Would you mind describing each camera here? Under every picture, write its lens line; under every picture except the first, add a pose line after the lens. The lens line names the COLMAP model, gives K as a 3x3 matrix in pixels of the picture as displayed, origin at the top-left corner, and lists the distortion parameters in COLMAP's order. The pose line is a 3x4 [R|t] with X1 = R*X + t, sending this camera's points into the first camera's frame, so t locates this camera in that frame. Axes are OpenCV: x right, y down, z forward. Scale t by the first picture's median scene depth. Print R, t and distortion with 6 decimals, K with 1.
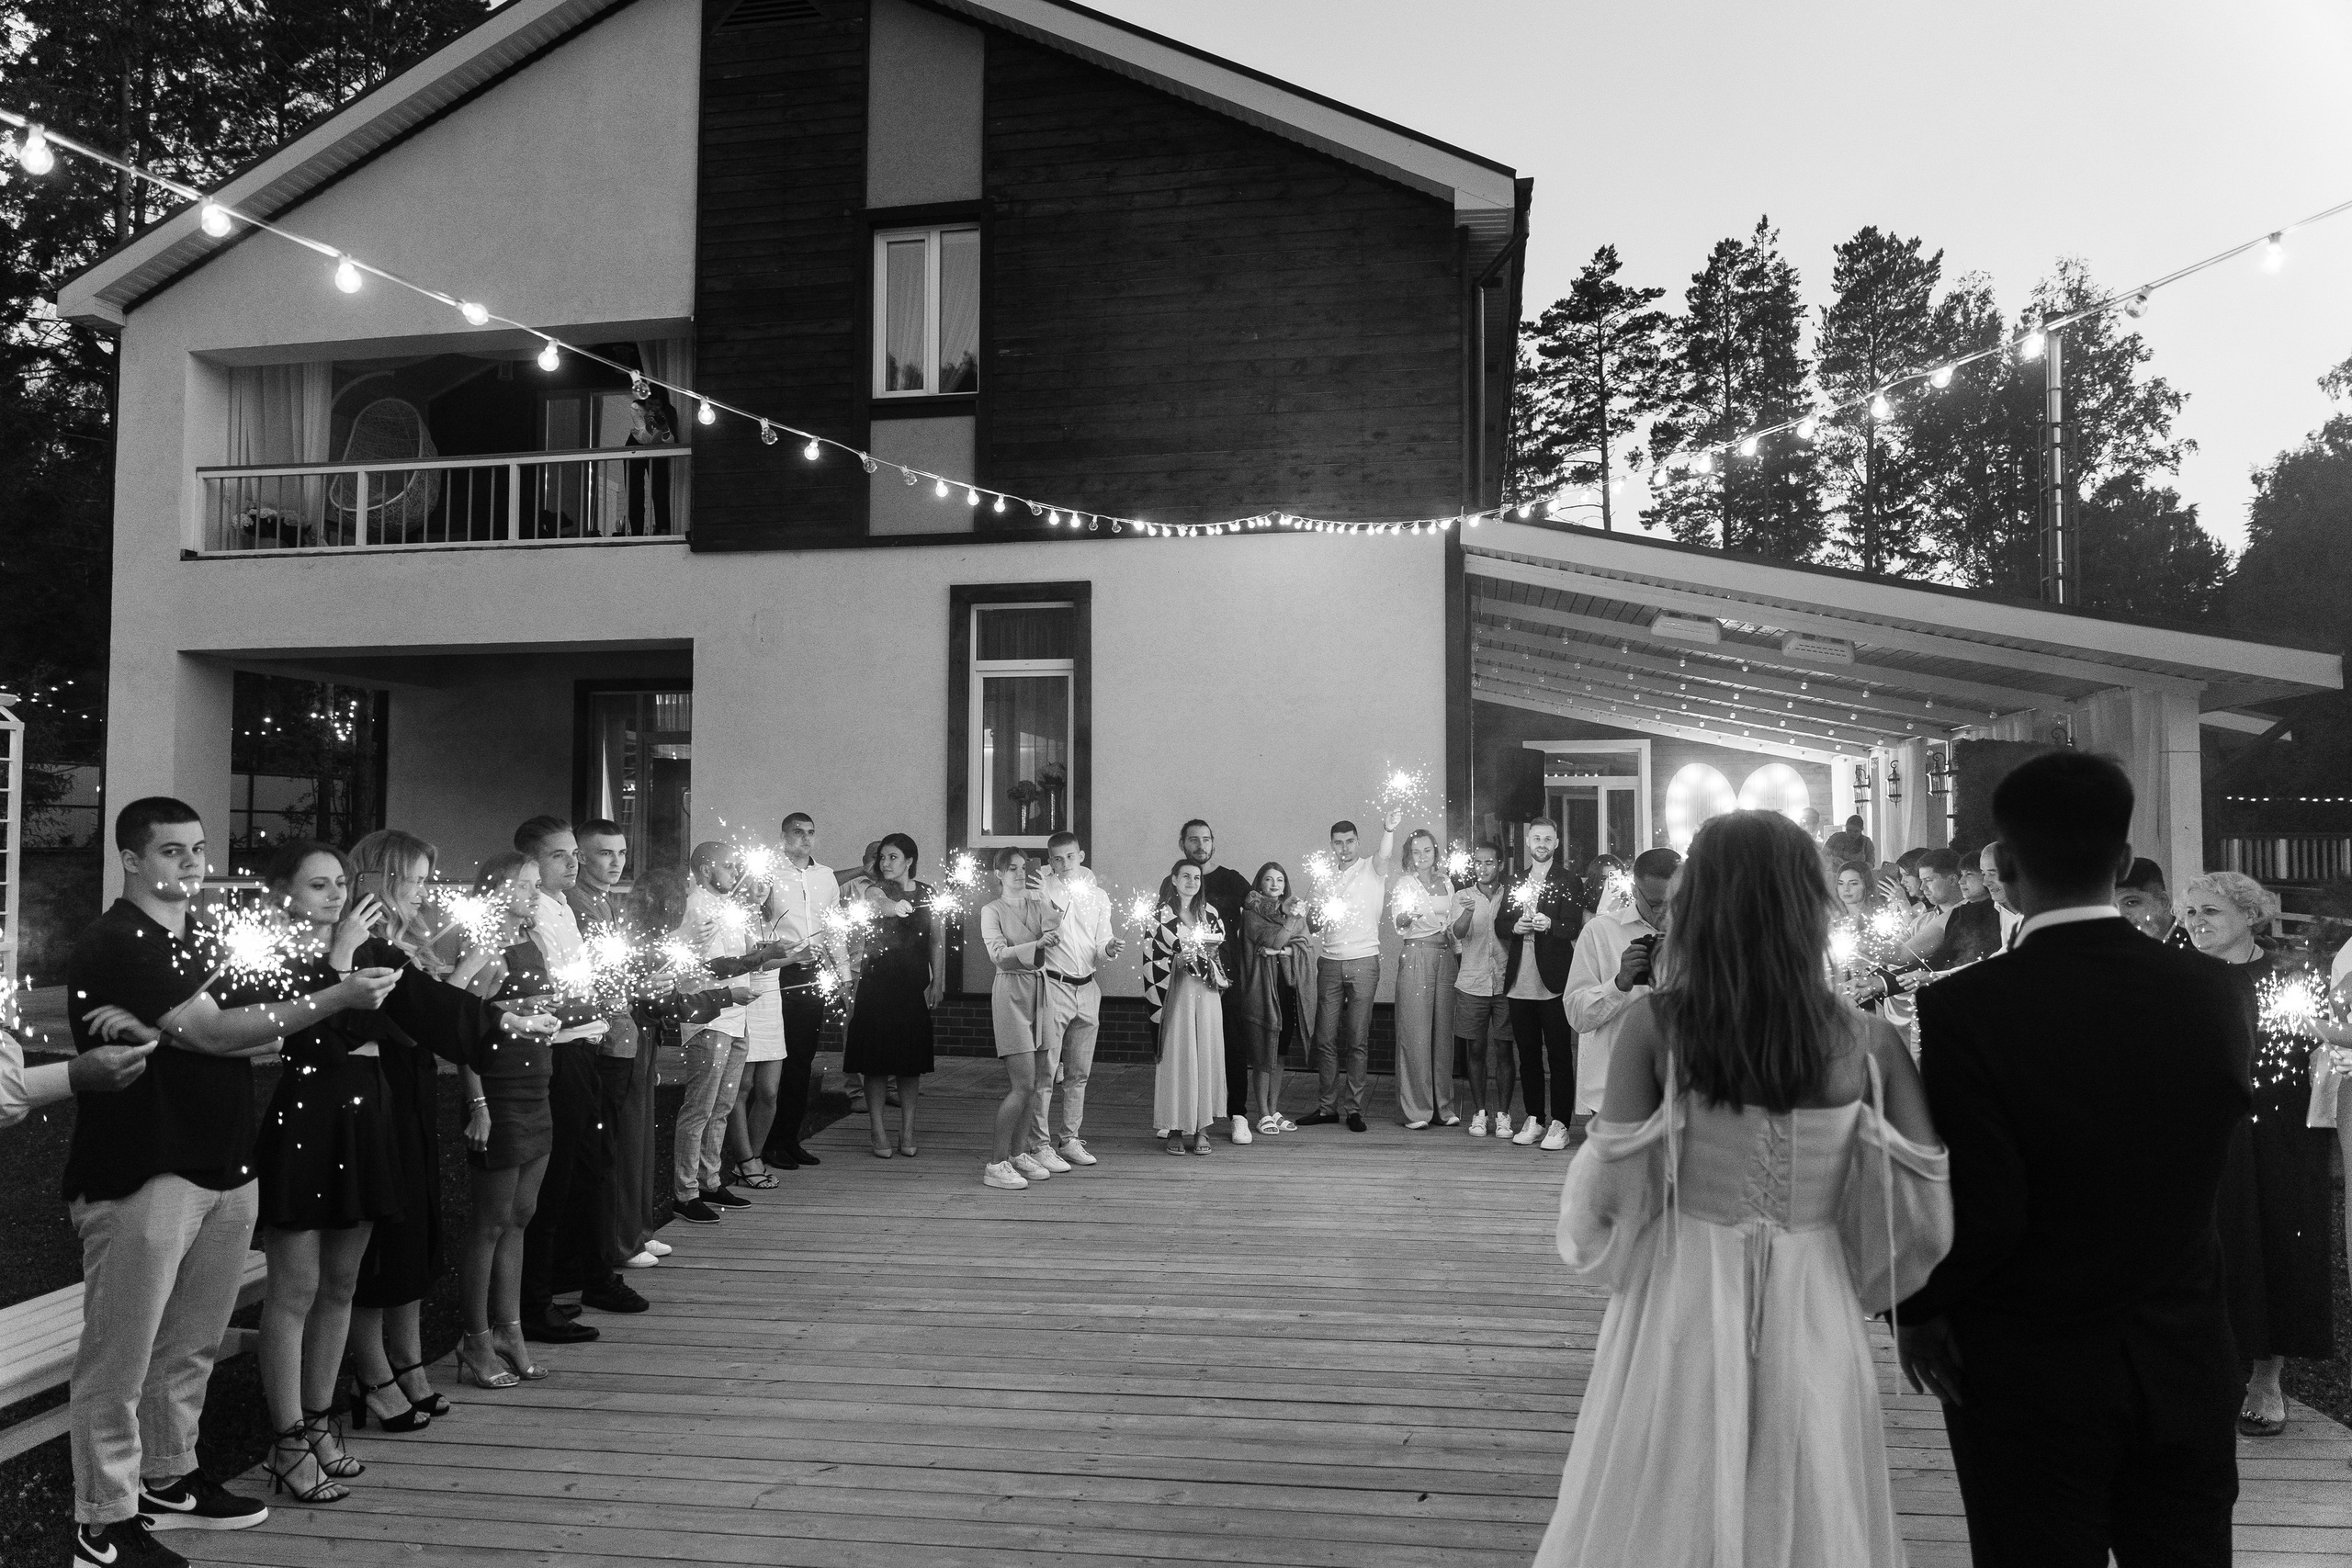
lens RADIAL K [[1613.2, 0, 1176.0], [0, 1613.2, 784.0], [0, 0, 1]] dist [-0.013592, -0.002234]
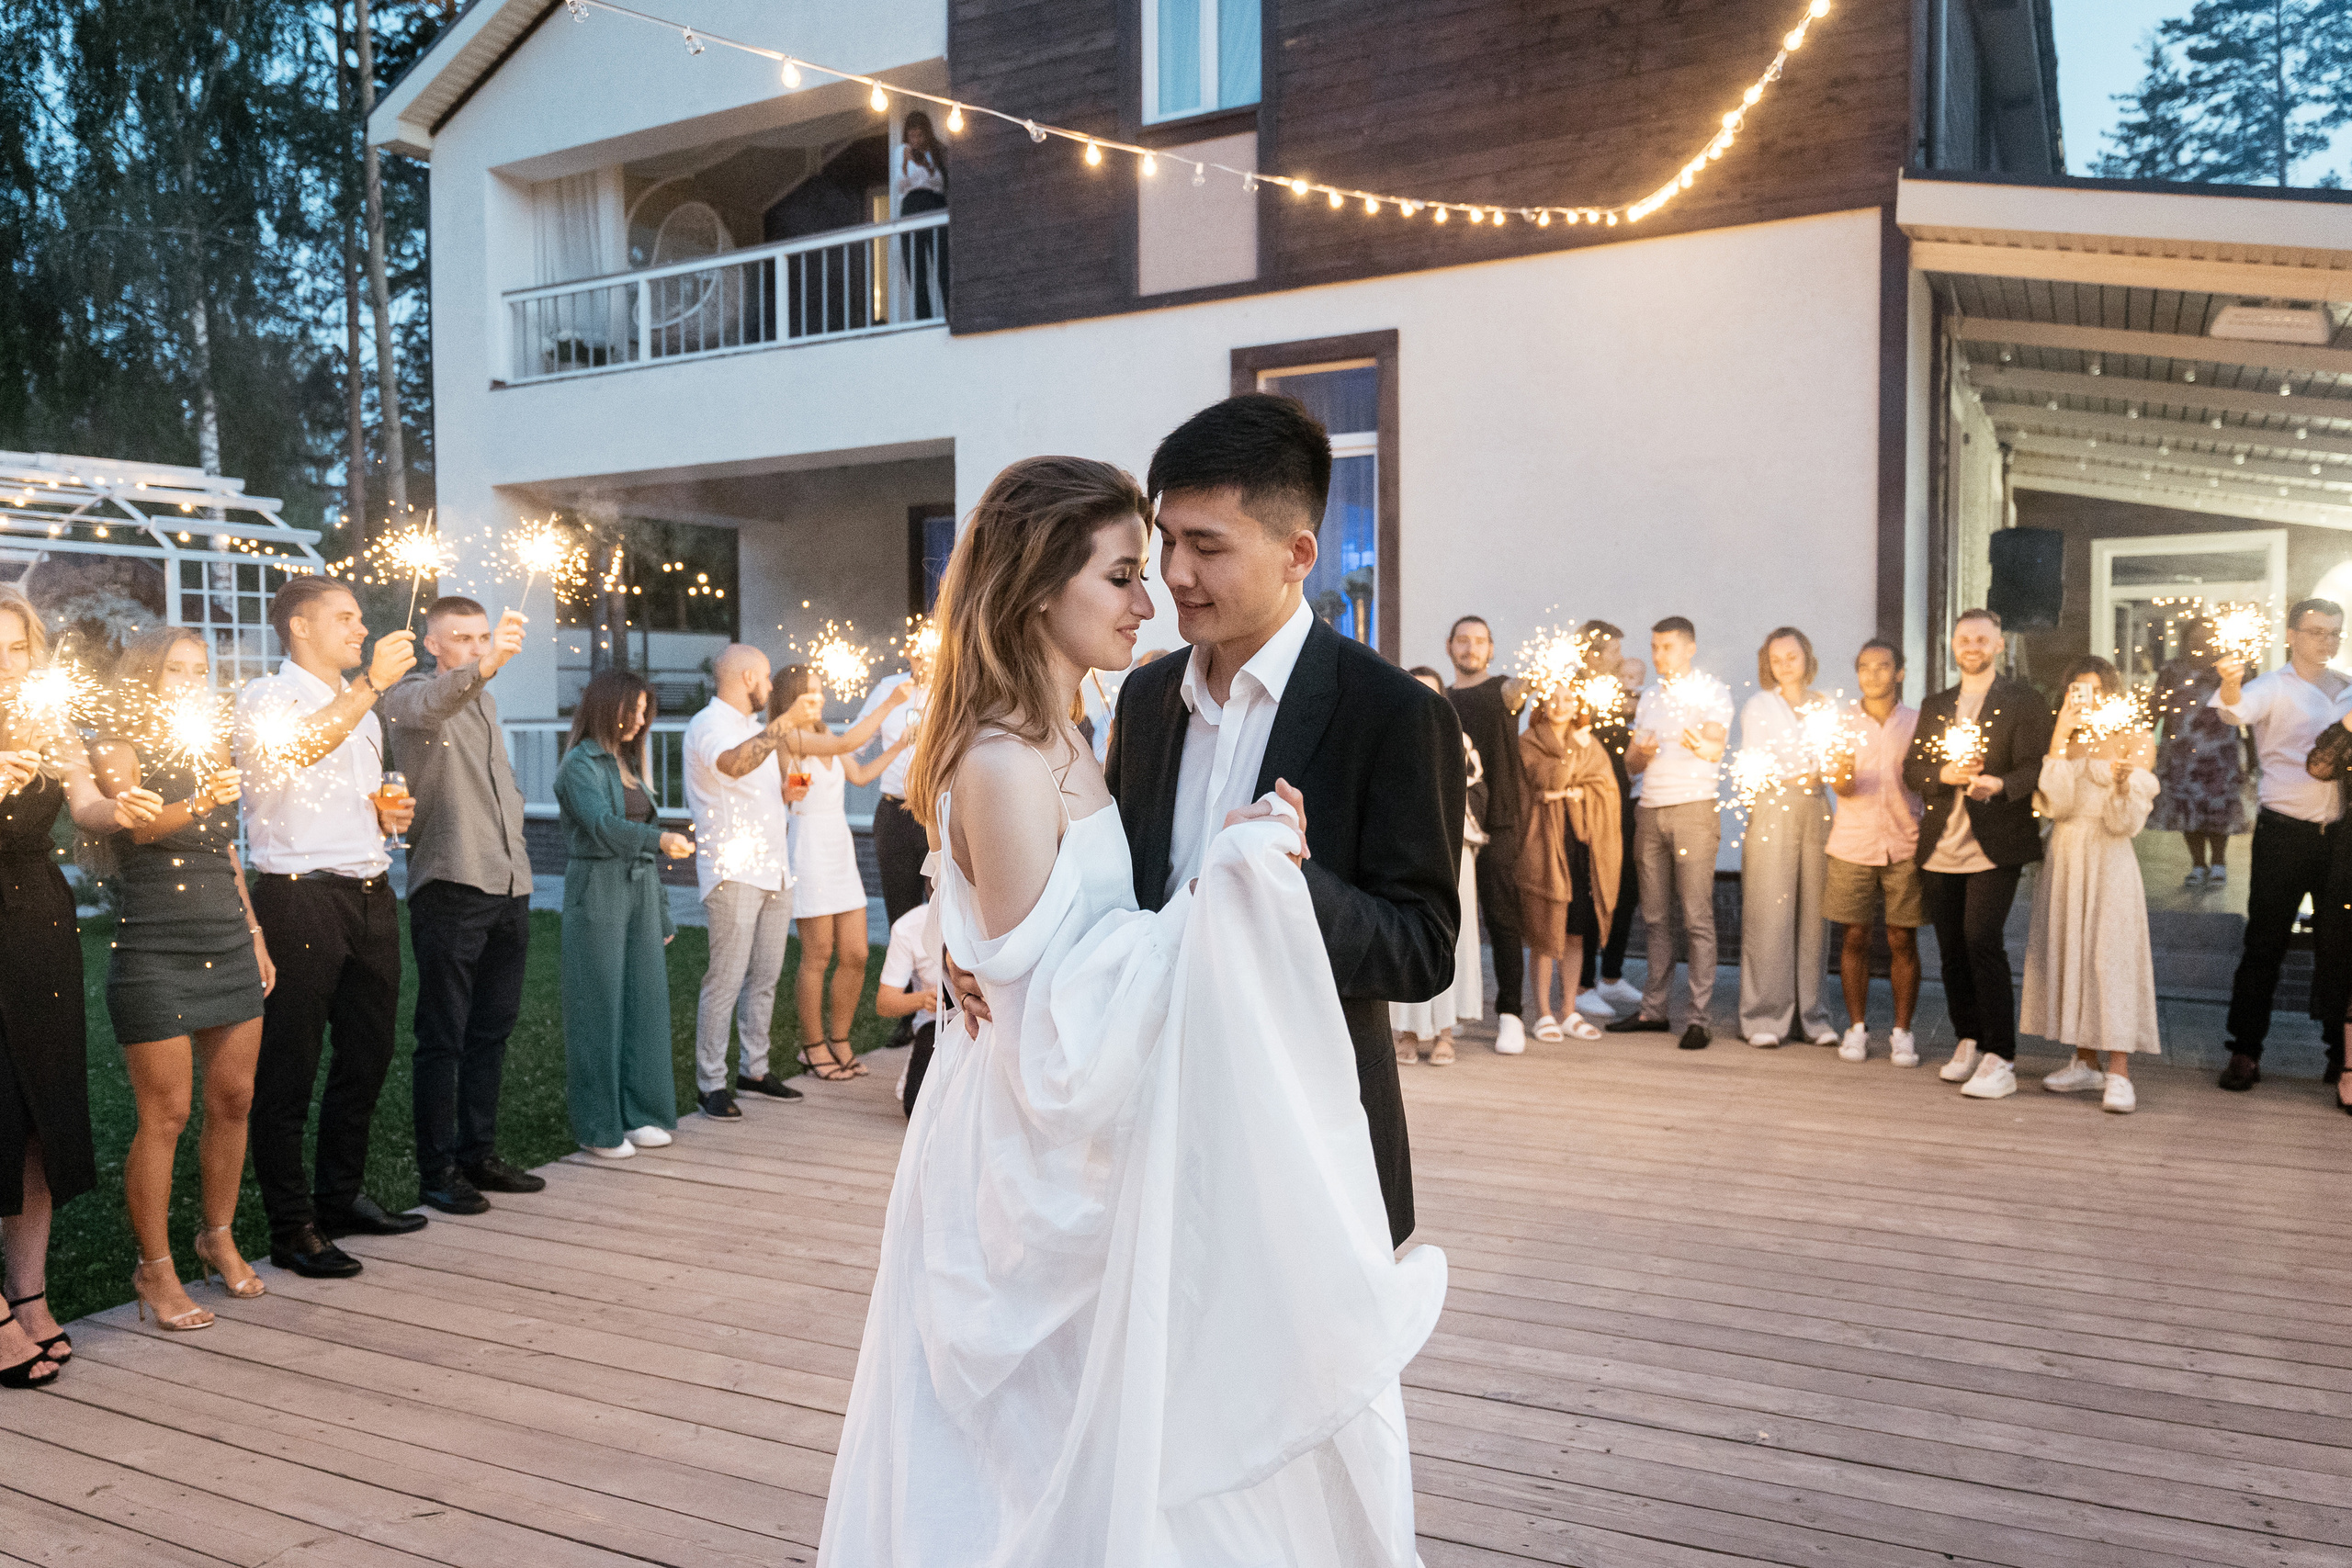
lens RADIAL K [[1690.2, 0, 1187.1], [0, 1690.2, 778.7], [0, 0, 1]] dist [-0.005419, -0.011553]
pose [[0.945142, 0.005484, -0.326614, 0.103265], [0.019831, 0.997052, 0.074128, 0.025215], [0.326058, -0.076538, 0.942246, 0.156051]]
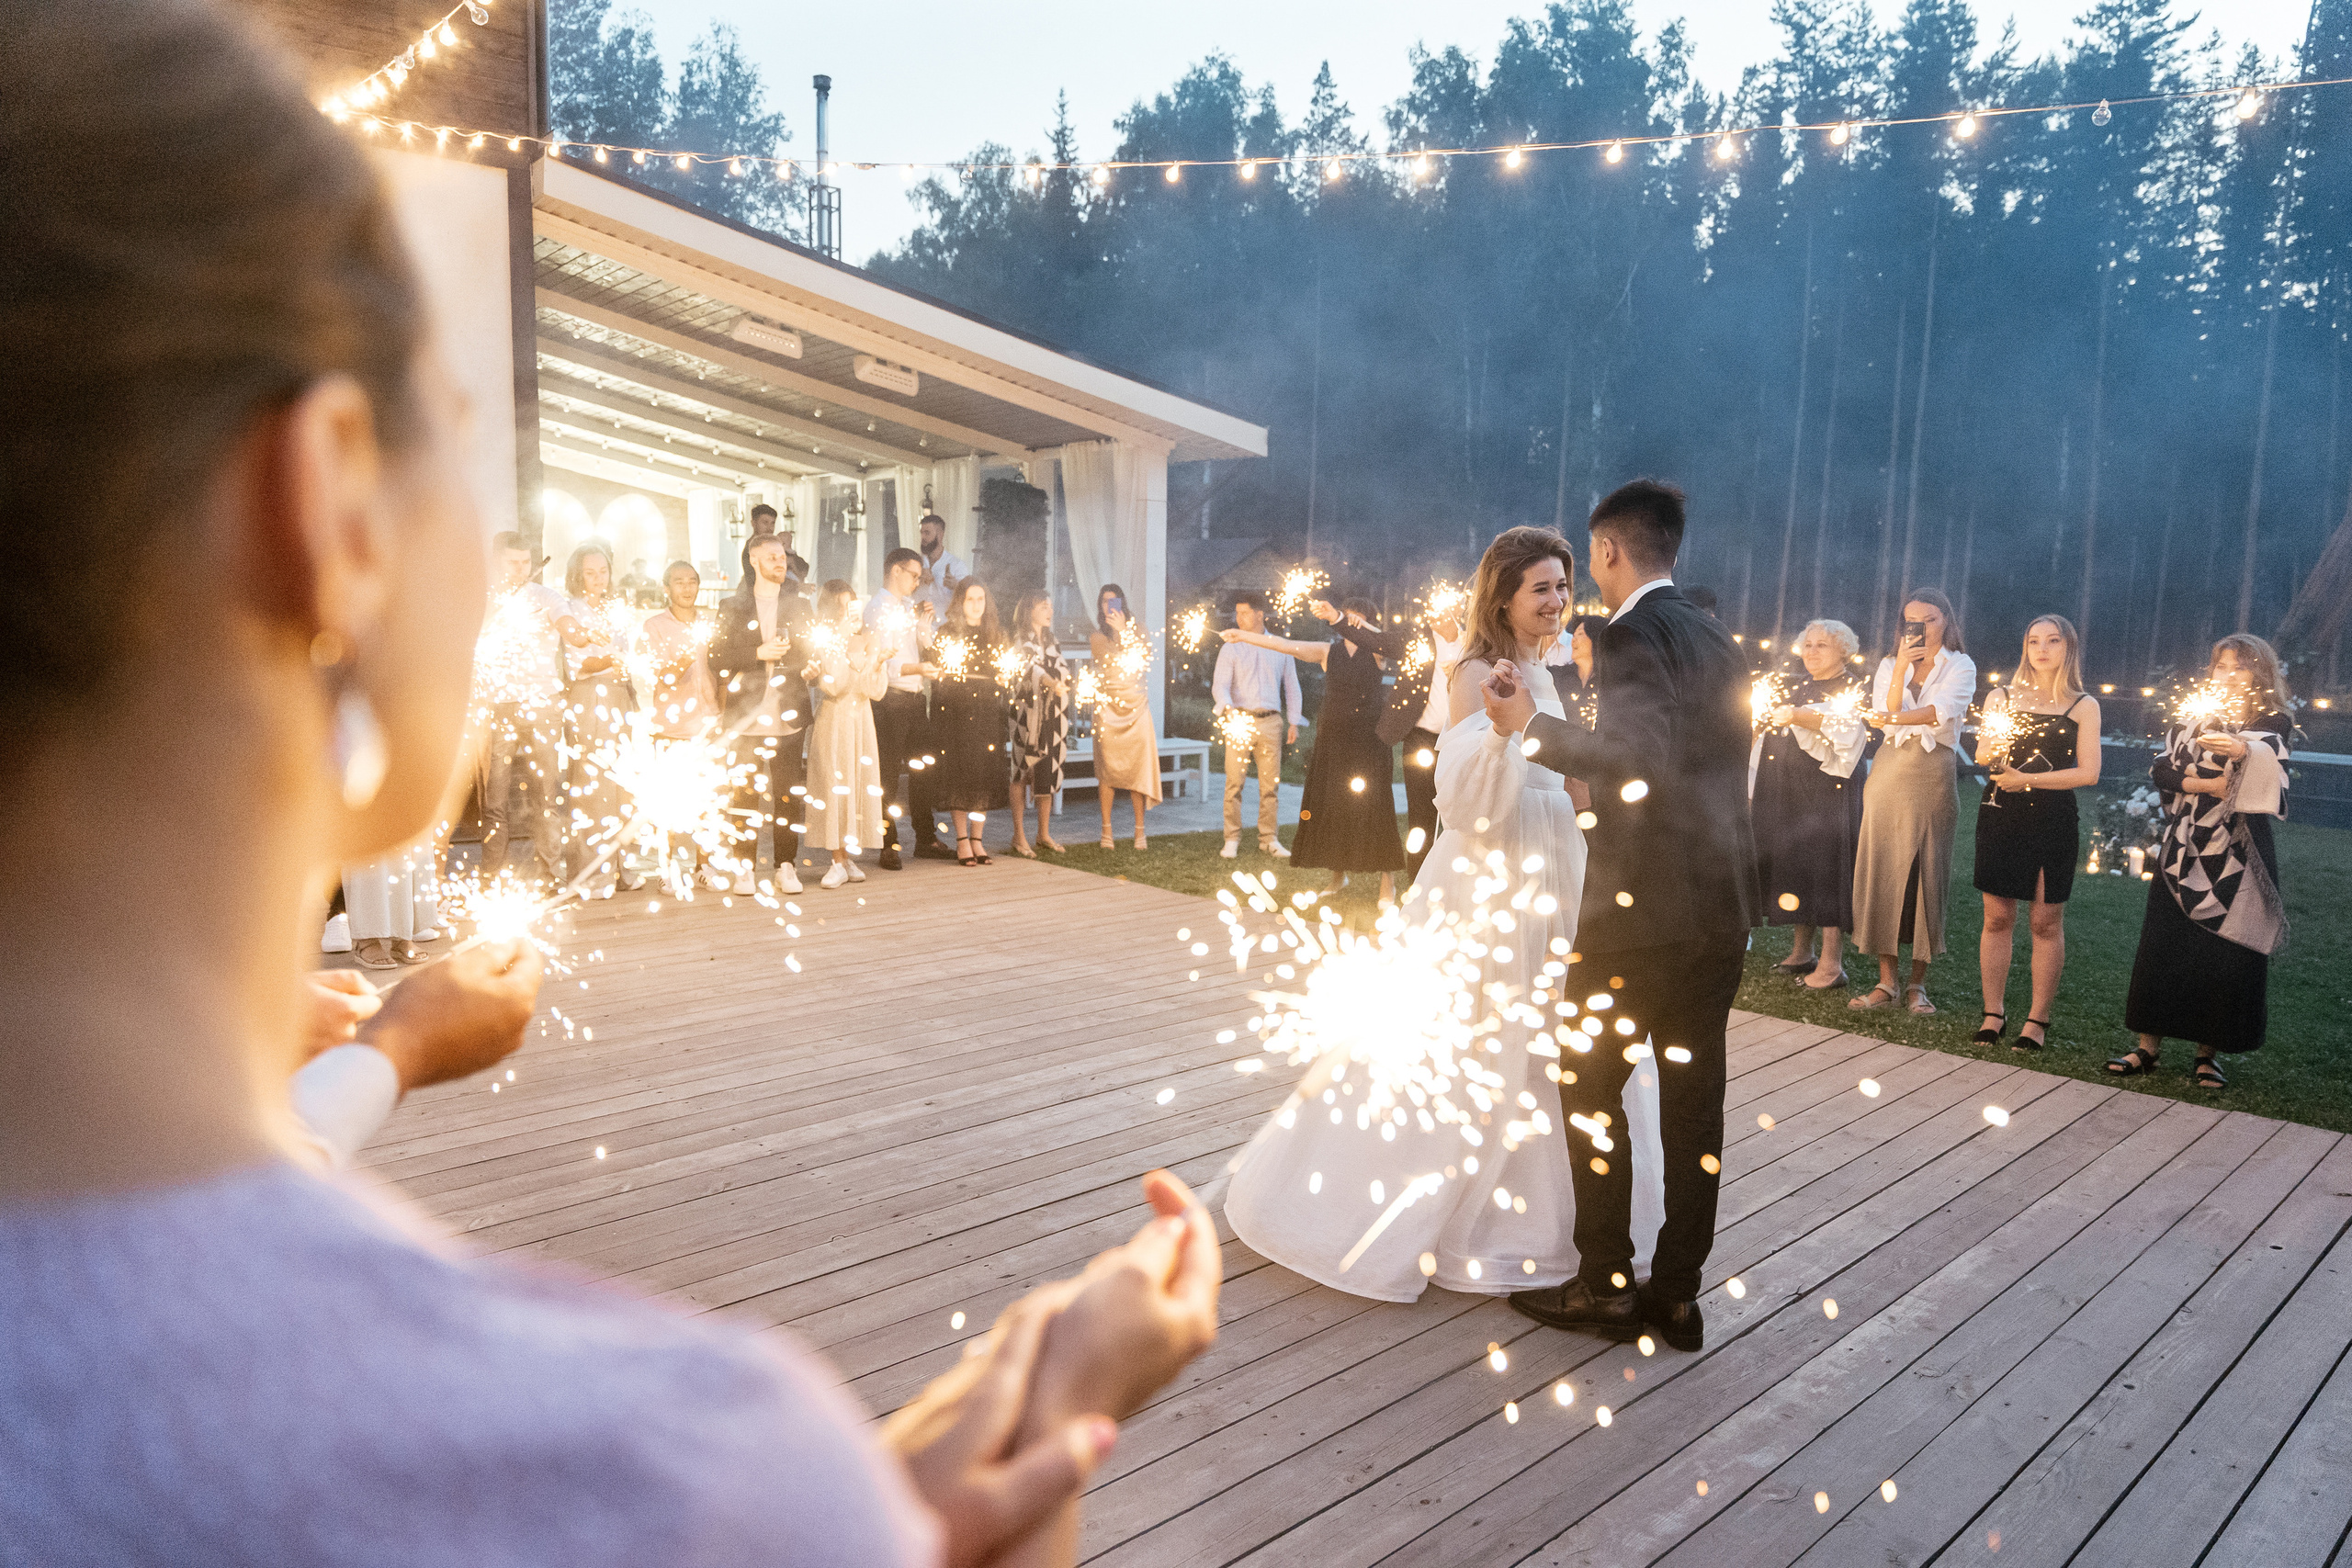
lens RADIAL K [[1588.2, 0, 1189.8], [0, 1588.2, 767.0], [0, 0, 1]] dist [-0.002125, -0.002509]
pose [[0.645599, -0.071018, 0.760367, -0.203737], [-0.043478, 0.990633, 0.129441, 0.016447], [-0.762438, -0.116626, 0.636465, 0.166660]]
